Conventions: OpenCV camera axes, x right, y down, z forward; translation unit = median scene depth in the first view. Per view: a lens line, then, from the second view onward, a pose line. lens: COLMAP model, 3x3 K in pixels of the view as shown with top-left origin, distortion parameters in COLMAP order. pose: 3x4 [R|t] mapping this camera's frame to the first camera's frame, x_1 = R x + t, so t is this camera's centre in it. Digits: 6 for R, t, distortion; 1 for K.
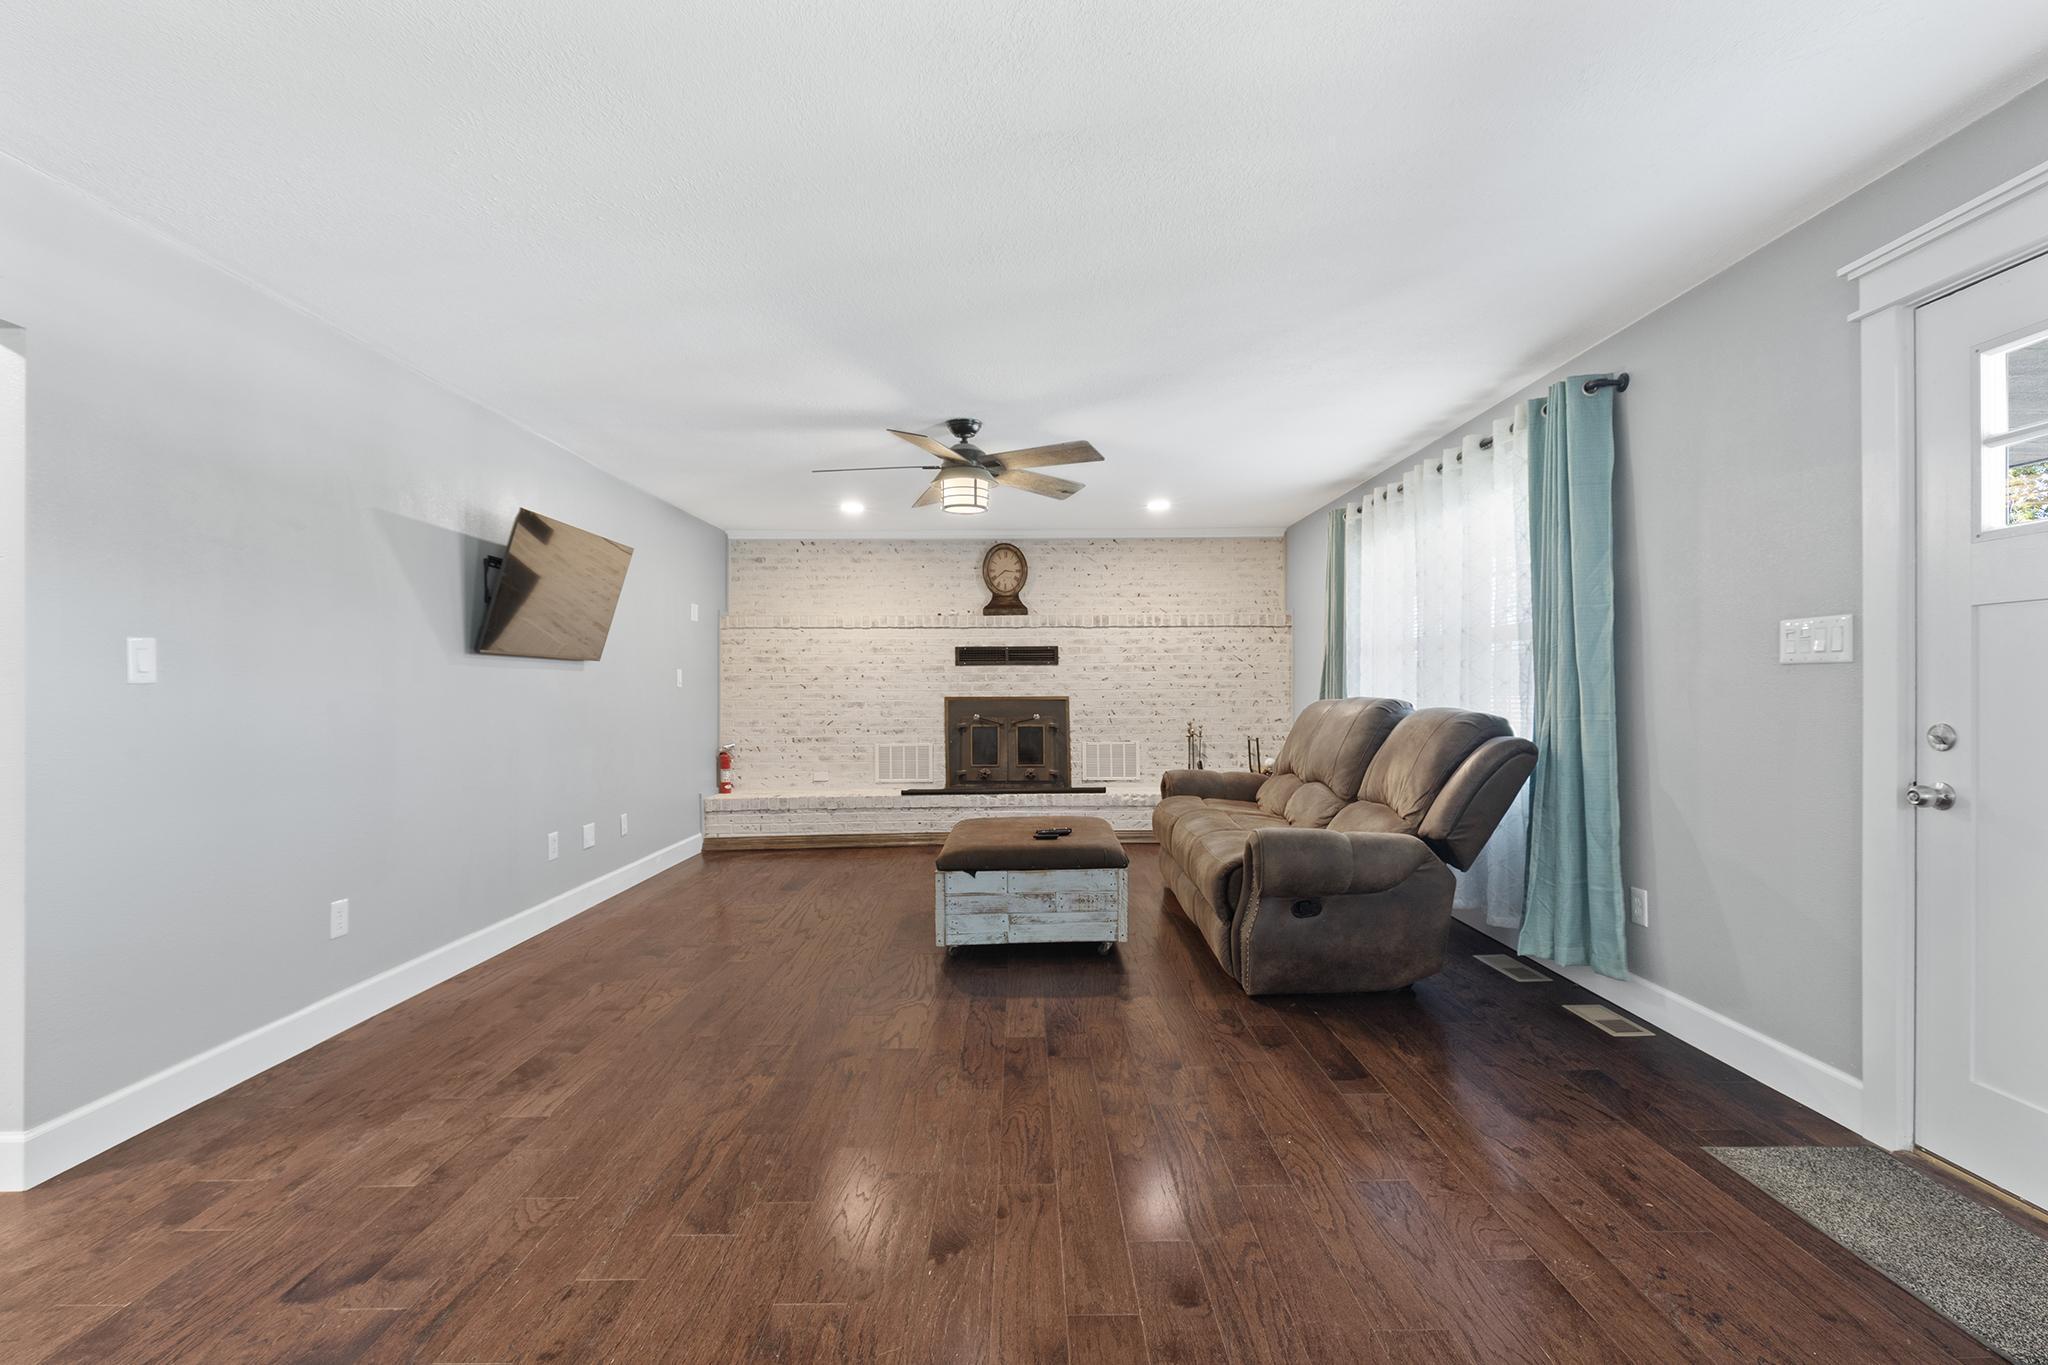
lens RADIAL K [[919.1, 0, 1019.8], [0, 919.1, 680.9], [0, 0, 1]] dist [0.005563, -0.000709]
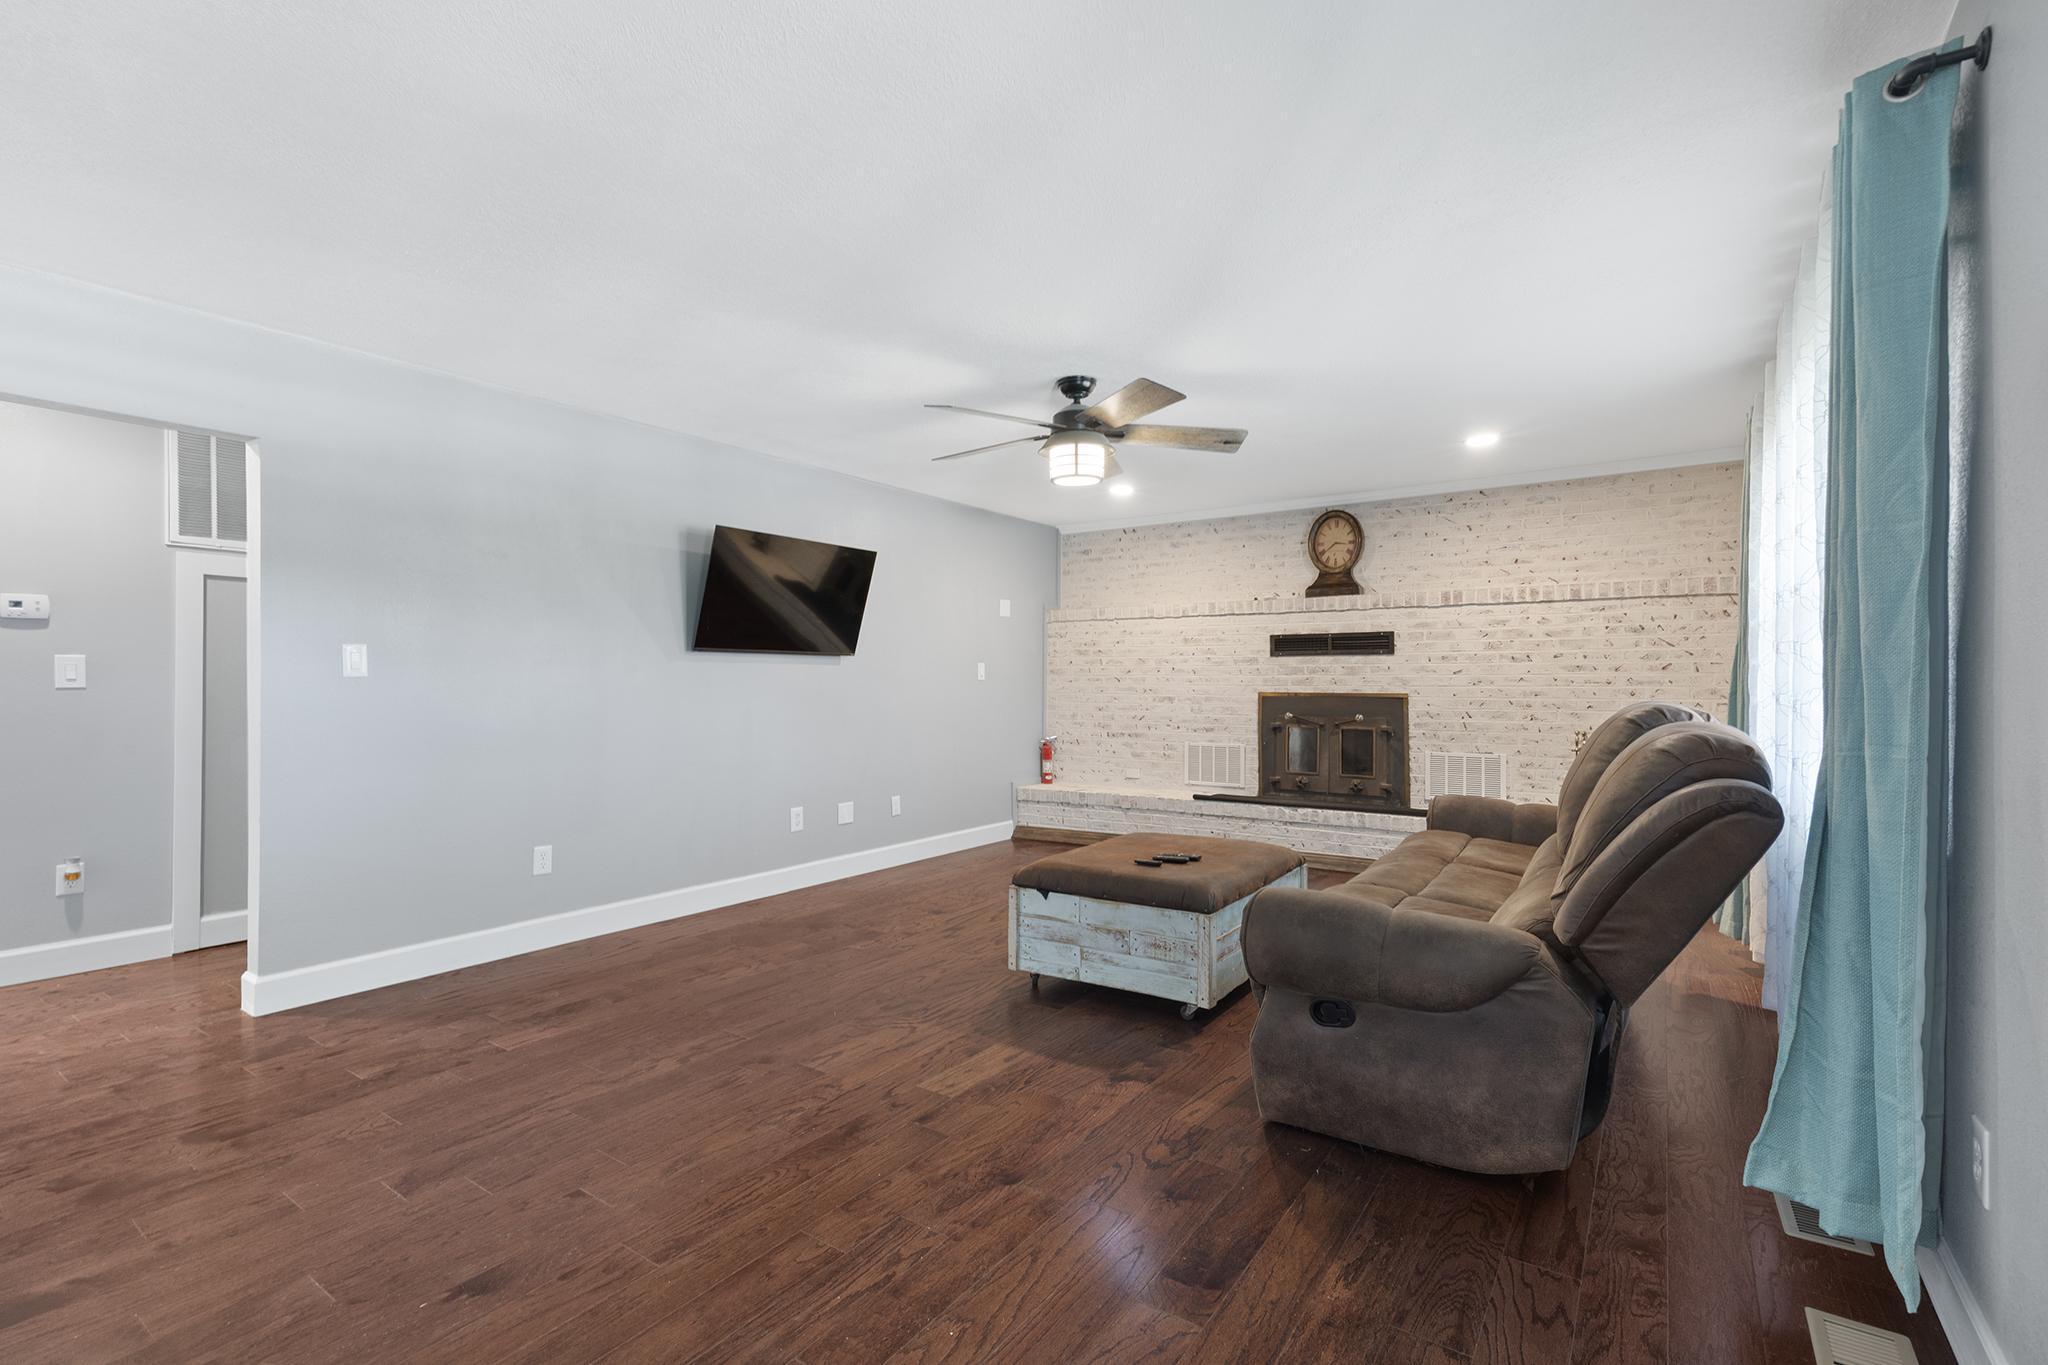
lens RADIAL K [[919.1, 0, 1022.5], [0, 919.1, 679.3], [0, 0, 1]] dist [0.005563, -0.000709]
pose [[0.819334, 0.004718, -0.573297, 0.412409], [-0.000373, 0.999970, 0.007696, -0.002897], [0.573317, -0.006092, 0.819311, 0.254685]]
